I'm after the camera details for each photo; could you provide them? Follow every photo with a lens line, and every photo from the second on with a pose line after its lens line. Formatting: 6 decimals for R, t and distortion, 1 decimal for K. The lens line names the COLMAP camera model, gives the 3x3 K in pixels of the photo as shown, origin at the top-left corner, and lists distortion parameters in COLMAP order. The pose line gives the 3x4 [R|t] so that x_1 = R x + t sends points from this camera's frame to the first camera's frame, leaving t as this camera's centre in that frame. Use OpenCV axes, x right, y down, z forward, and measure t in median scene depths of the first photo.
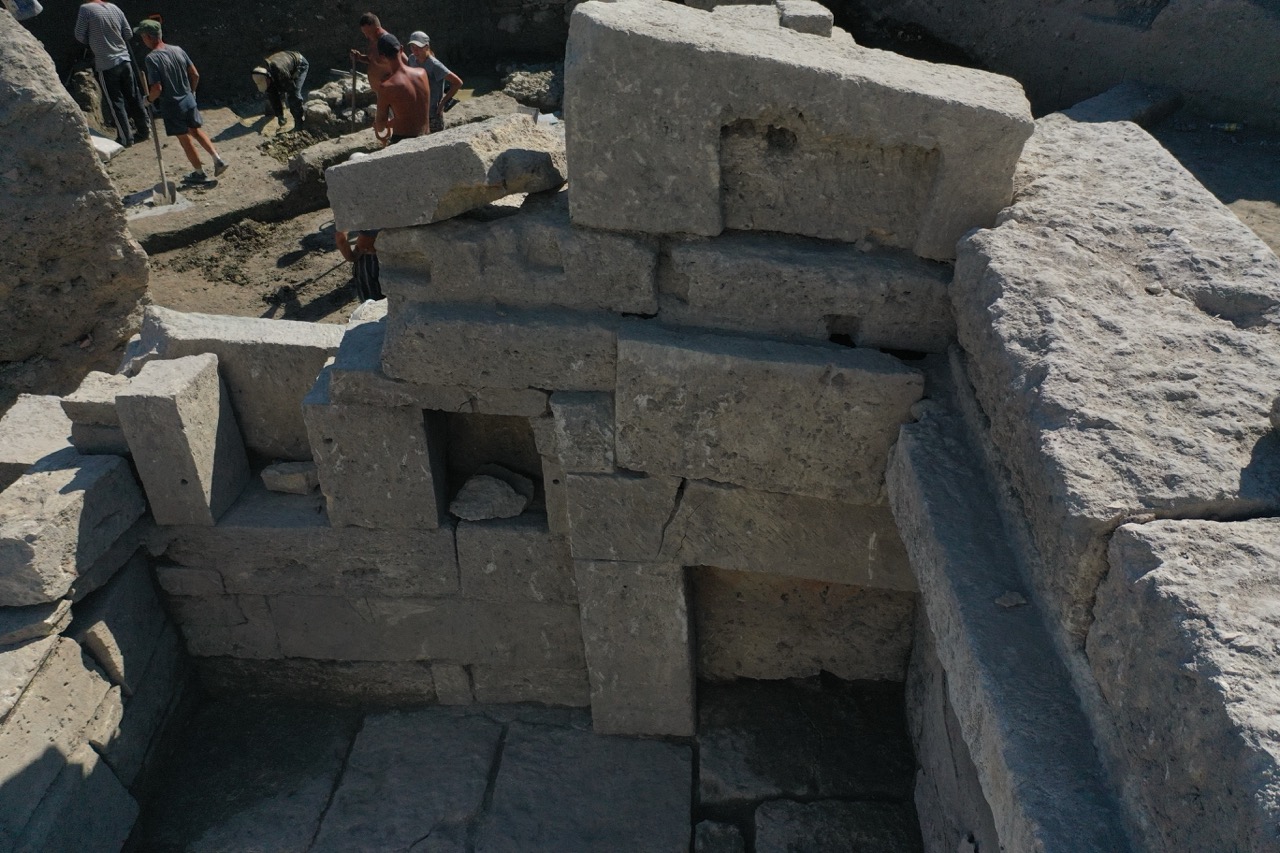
lens RADIAL K [[988.7, 0, 640.0], [0, 988.7, 426.5], [0, 0, 1]] dist [-0.000993, -0.005655]
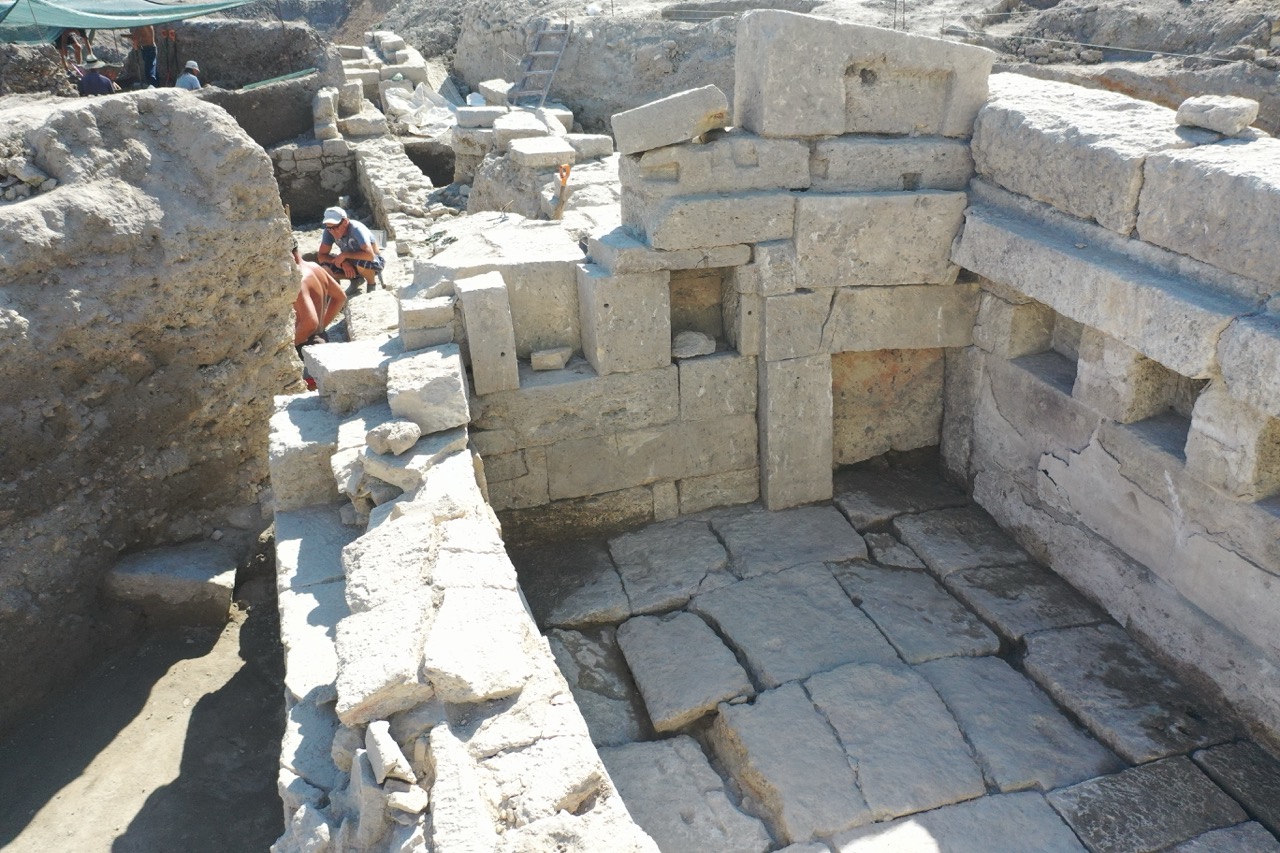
lens RADIAL K [[988.7, 0, 640.0], [0, 988.7, 426.5], [0, 0, 1]] dist [-0.000993, -0.005655]
pose [[0.935366, -0.160781, 0.315024, -0.790213], [0.212821, 0.967263, -0.138237, 0.420124], [-0.282485, 0.196346, 0.938962, -0.390806]]
